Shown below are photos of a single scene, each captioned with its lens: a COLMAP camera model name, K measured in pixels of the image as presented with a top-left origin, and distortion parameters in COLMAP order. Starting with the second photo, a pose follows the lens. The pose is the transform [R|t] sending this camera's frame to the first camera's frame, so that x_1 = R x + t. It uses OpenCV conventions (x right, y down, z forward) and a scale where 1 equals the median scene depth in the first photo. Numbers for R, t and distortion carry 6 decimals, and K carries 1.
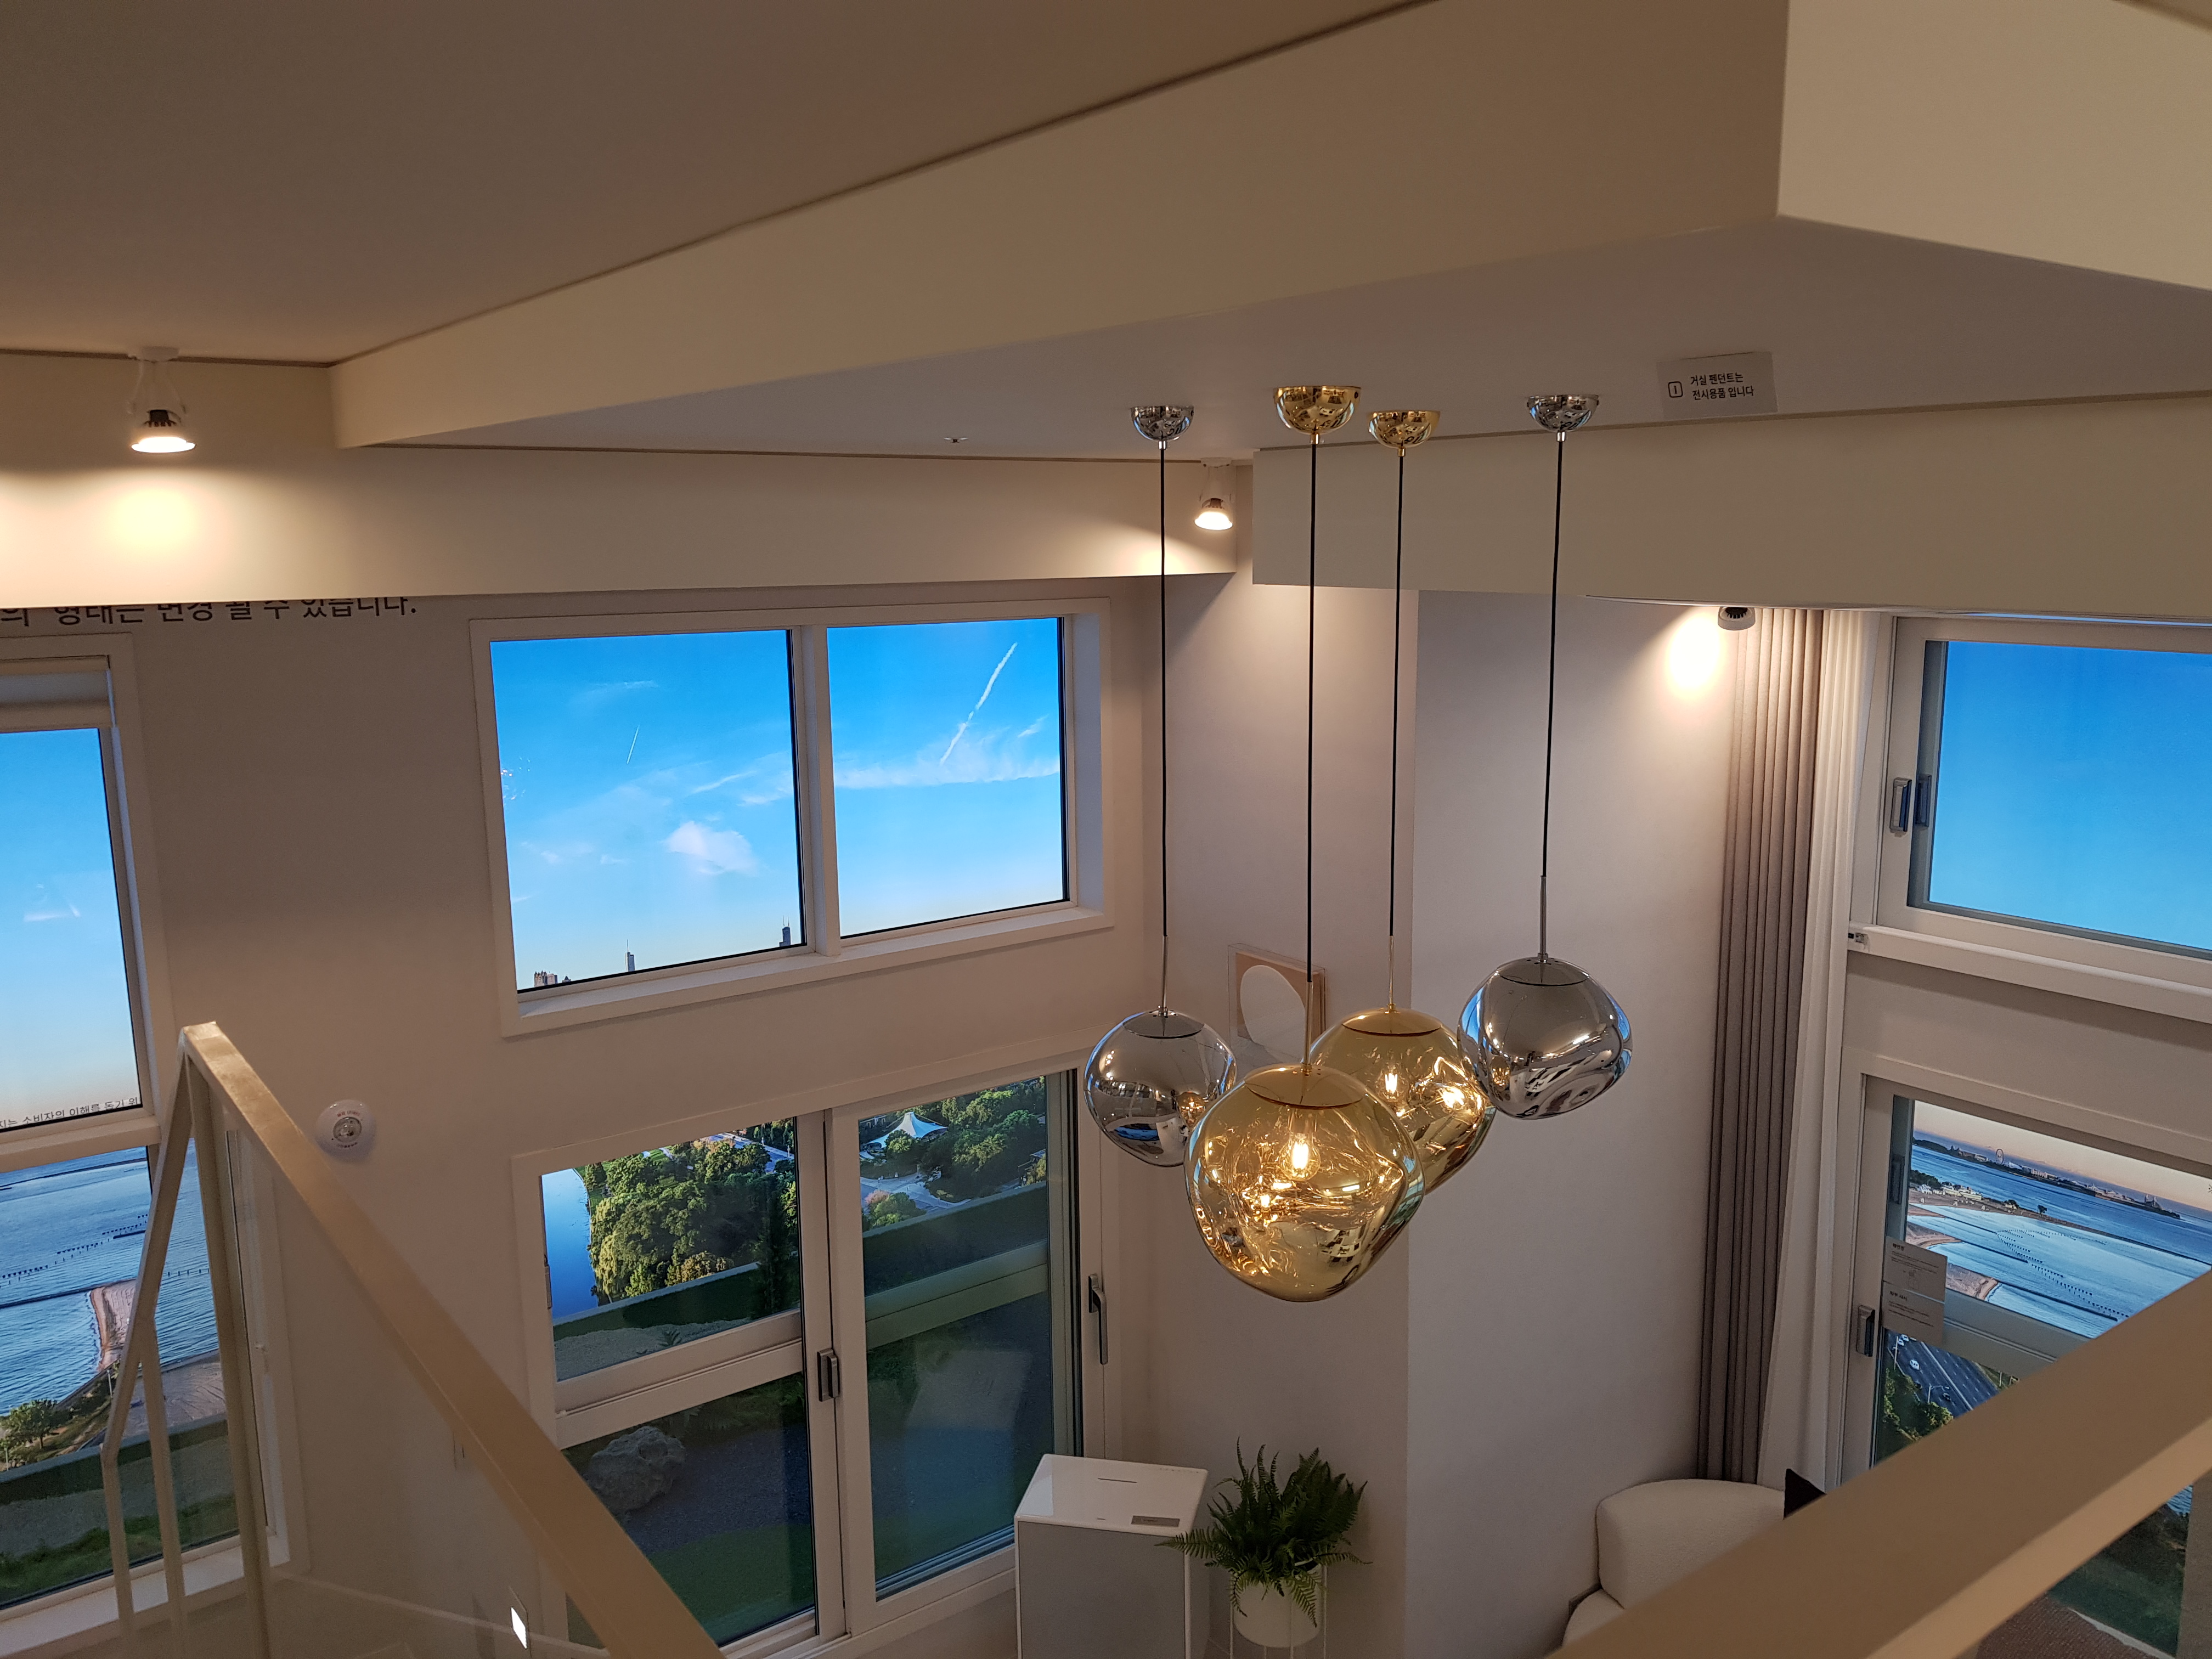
lens RADIAL K [[1718.7, 0, 1166.3], [0, 1718.7, 831.6], [0, 0, 1]] dist [0.084831, -0.146885]
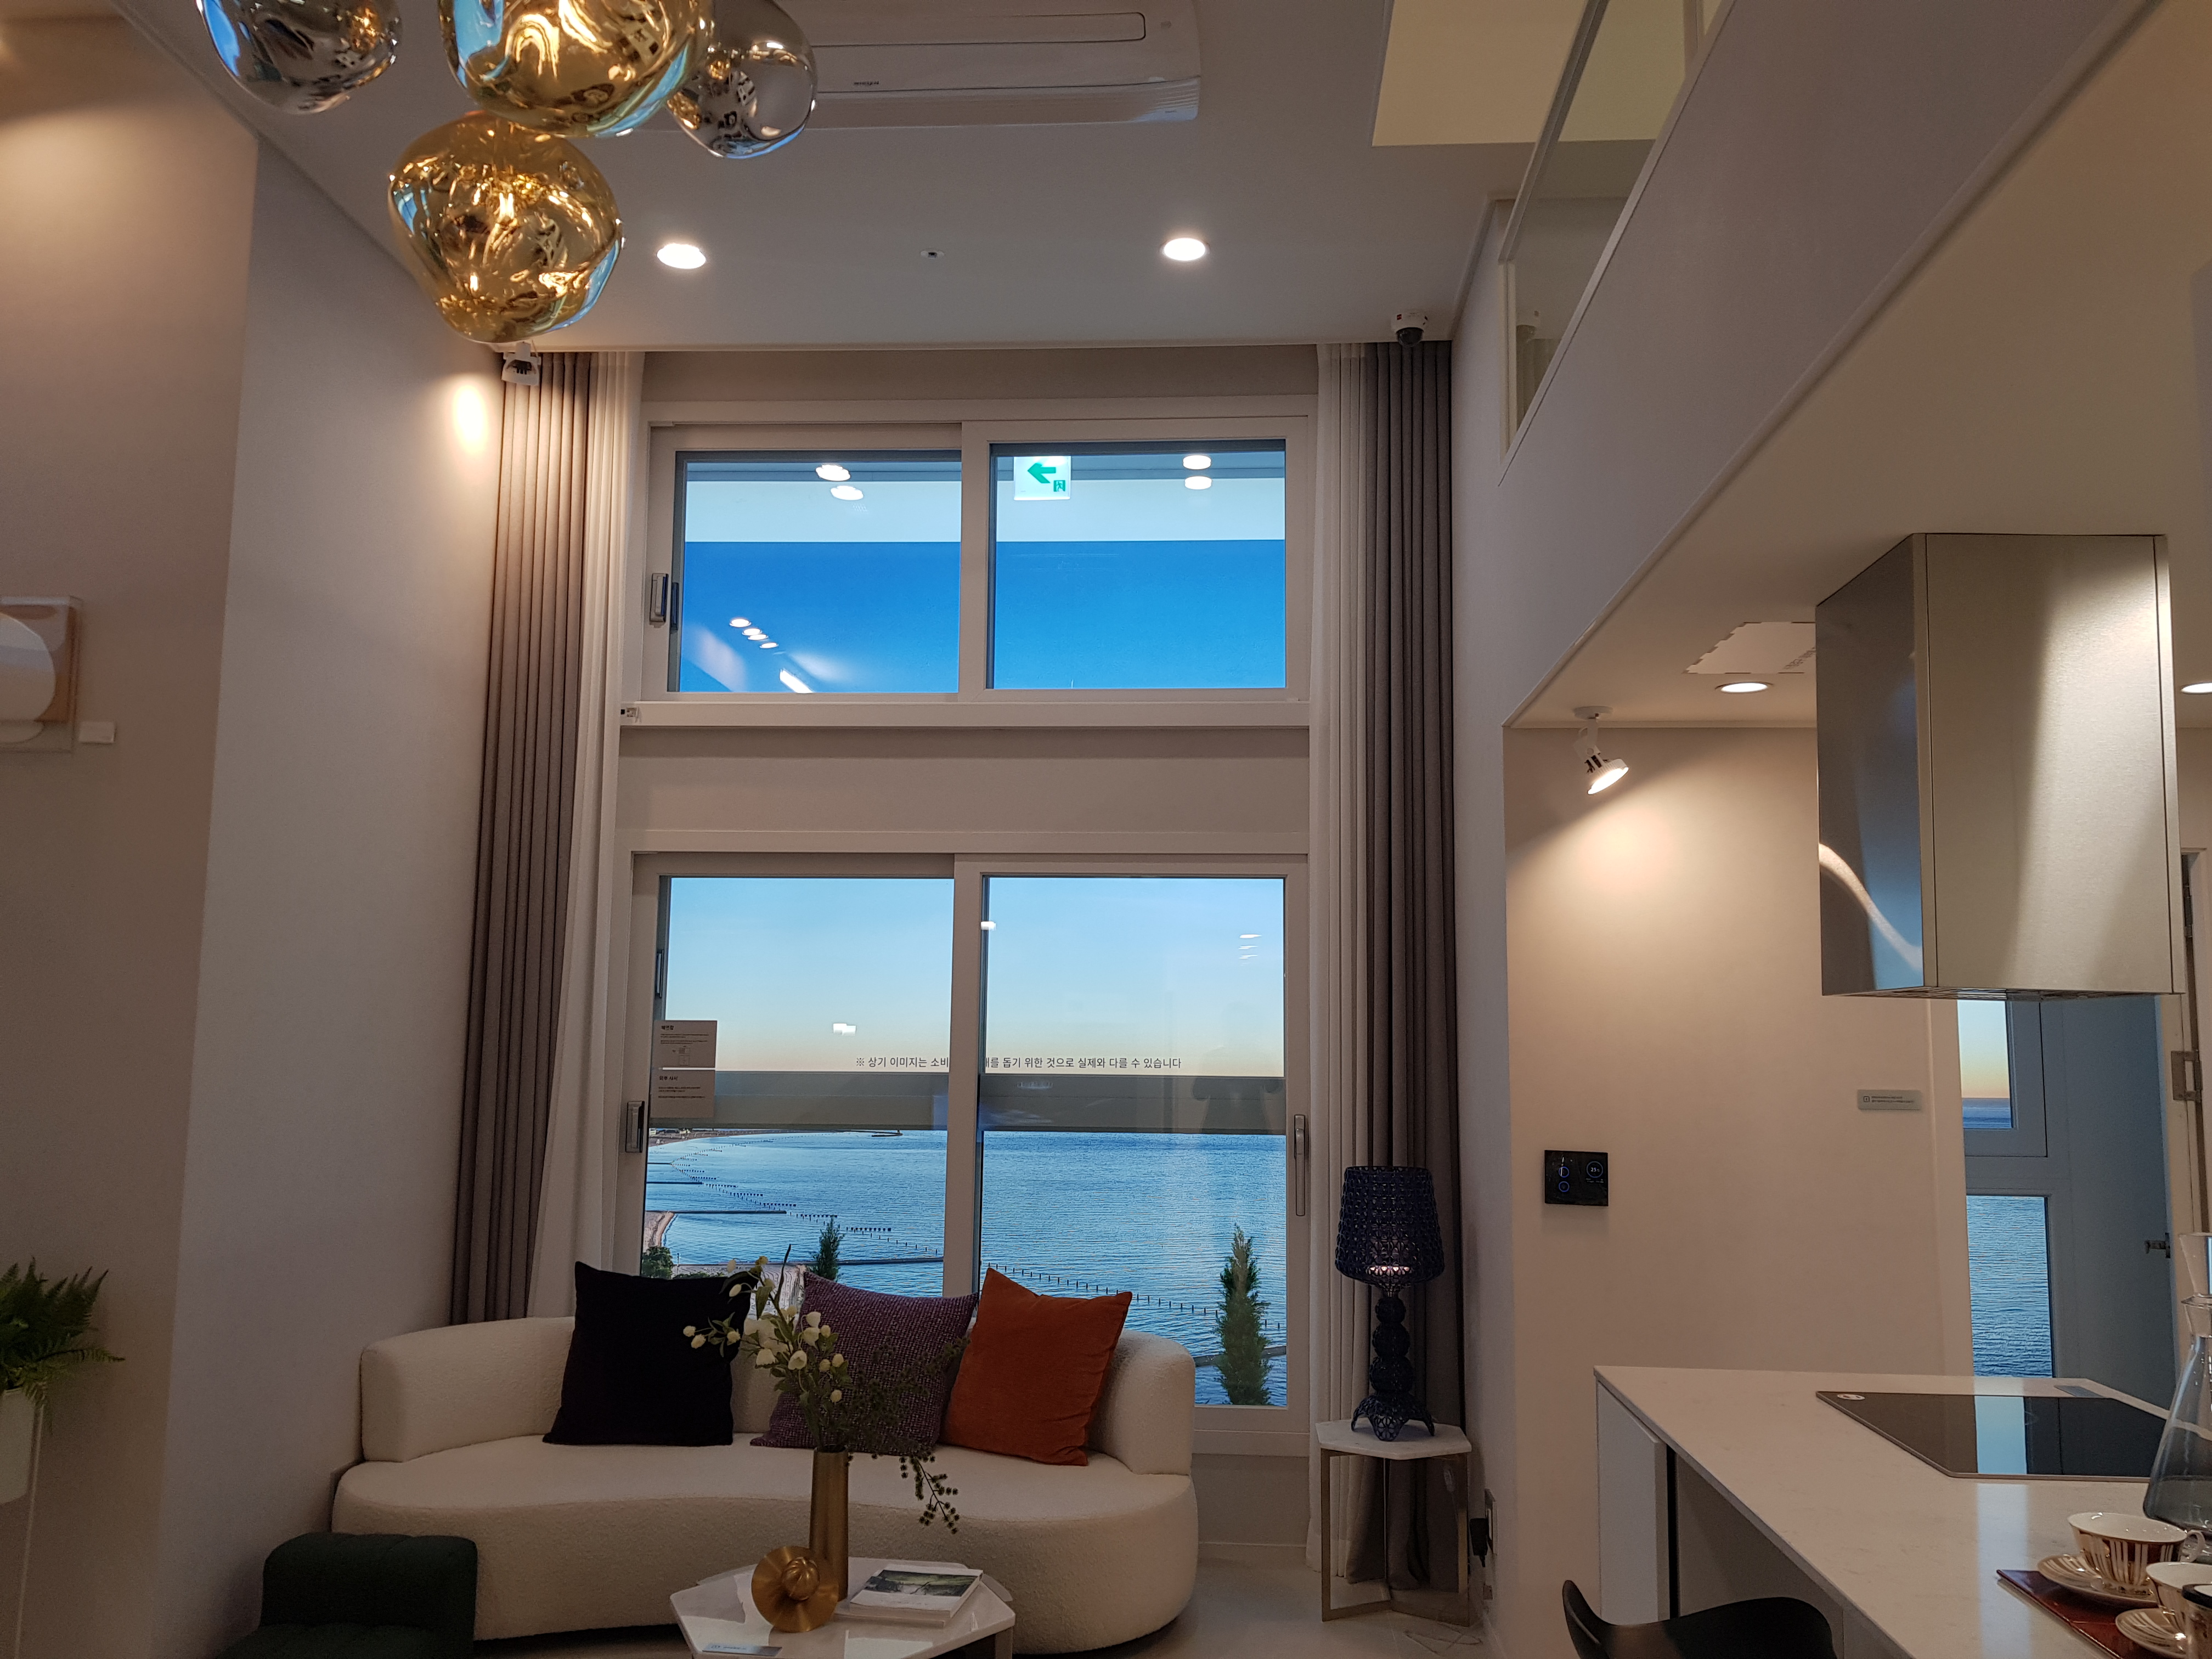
lens RADIAL K [[1717.8, 0, 1123.6], [0, 1717.8, 831.3], [0, 0, 1]] dist [0.132611, -0.220468]
pose [[0.652666, 0.106468, 0.750128, -0.108141], [0.117147, 0.963990, -0.238748, 0.248216], [-0.748534, 0.243698, 0.616691, 0.094313]]
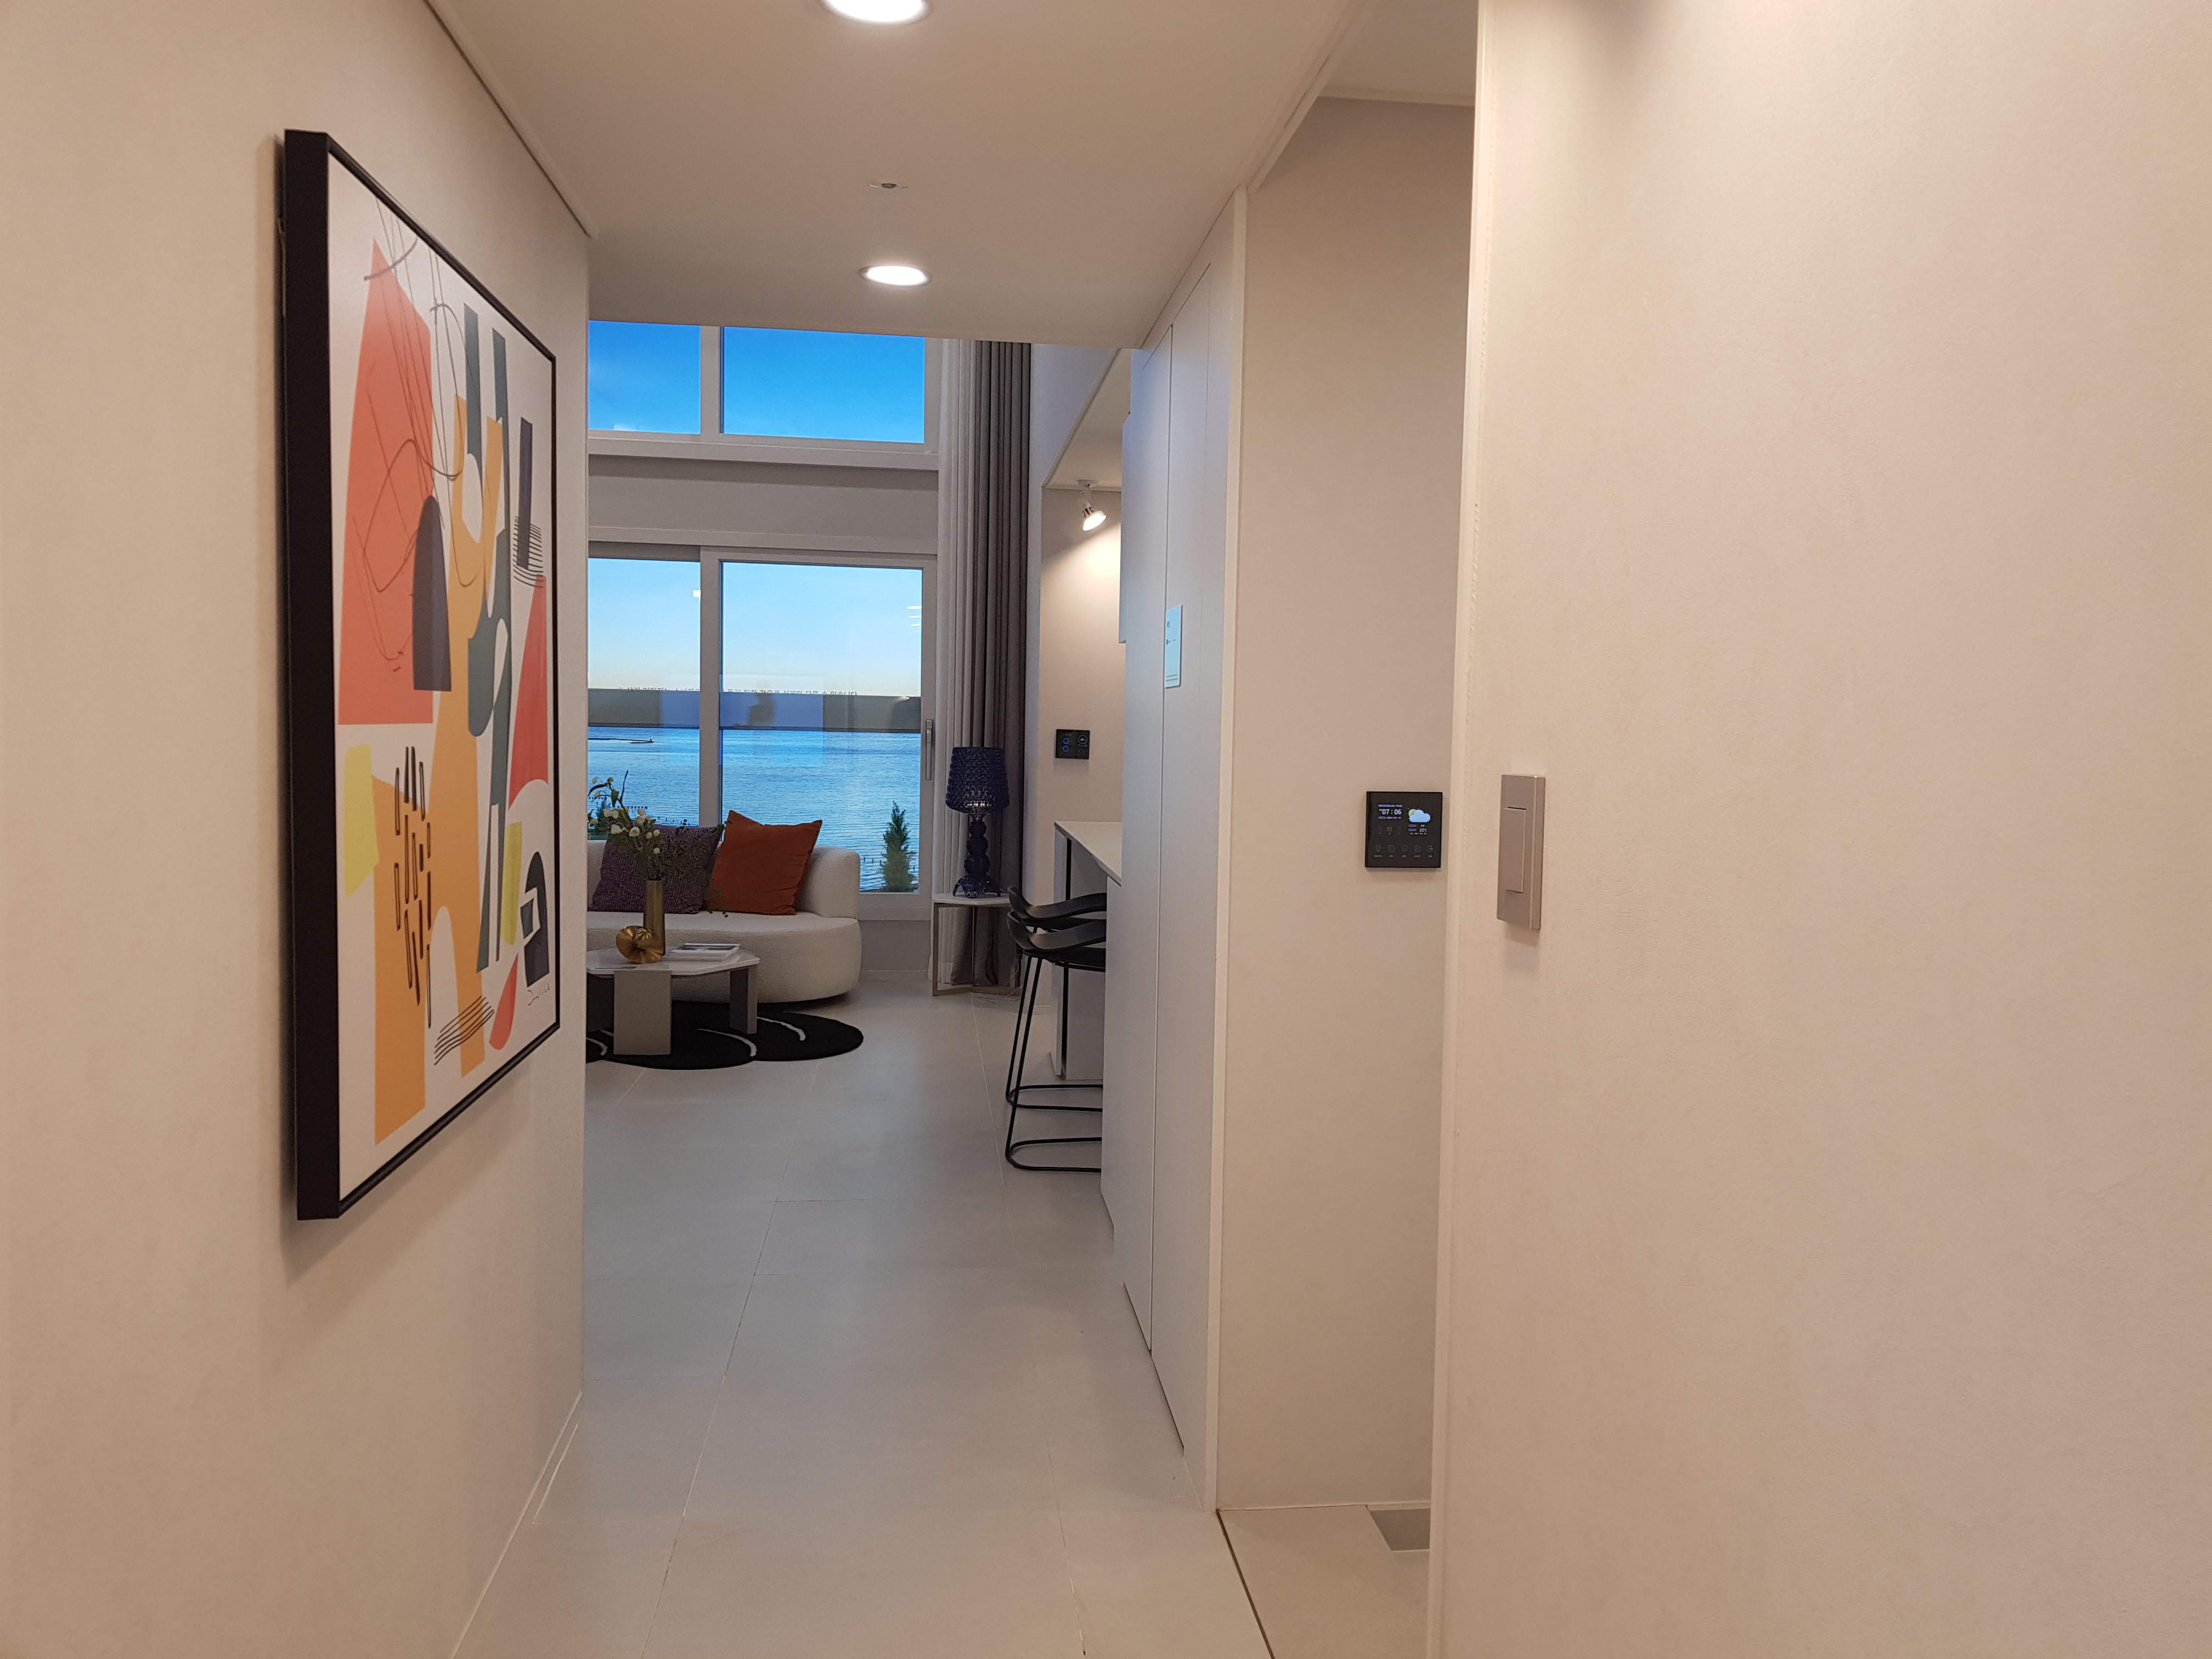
lens RADIAL K [[1738.1, 0, 1153.7], [0, 1738.1, 826.9], [0, 0, 1]] dist [0.124205, -0.157622]
pose [[0.495716, -0.033398, 0.867842, -0.387228], [0.127449, 0.991240, -0.034653, 0.315382], [-0.859082, 0.127783, 0.495630, -0.135861]]
